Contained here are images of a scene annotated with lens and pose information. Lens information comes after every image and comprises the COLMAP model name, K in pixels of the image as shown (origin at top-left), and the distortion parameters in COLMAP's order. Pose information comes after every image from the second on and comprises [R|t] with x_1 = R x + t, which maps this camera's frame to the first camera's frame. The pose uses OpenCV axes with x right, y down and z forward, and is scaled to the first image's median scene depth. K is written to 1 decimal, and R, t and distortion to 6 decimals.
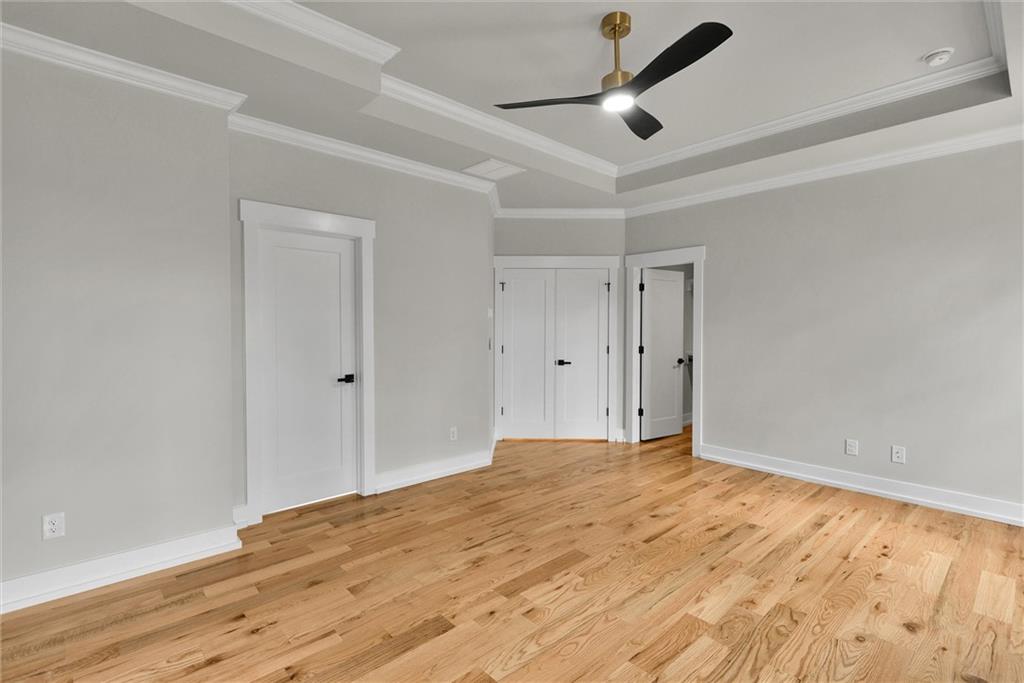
lens RADIAL K [[467.7, 0, 514.7], [0, 467.7, 337.4], [0, 0, 1]] dist [0.016375, -0.000713]
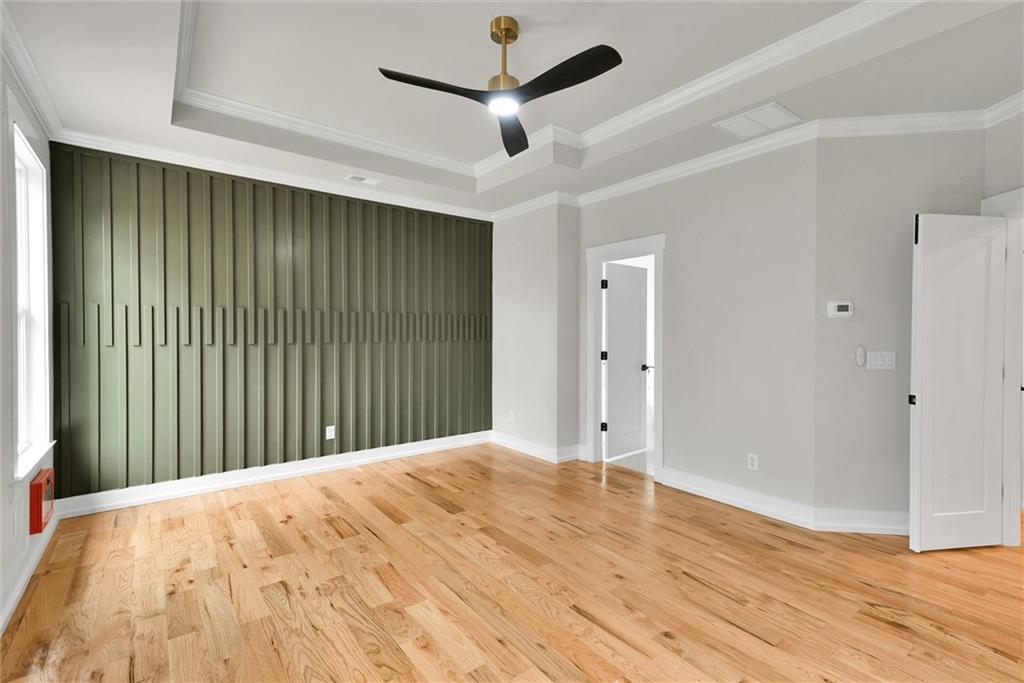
lens RADIAL K [[467.7, 0, 514.7], [0, 467.7, 337.4], [0, 0, 1]] dist [0.016375, -0.000713]
pose [[-0.079410, 0.005837, -0.996825, 1.073541], [-0.026835, 0.999608, 0.007991, -0.006614], [0.996481, 0.027385, -0.079222, 0.977175]]
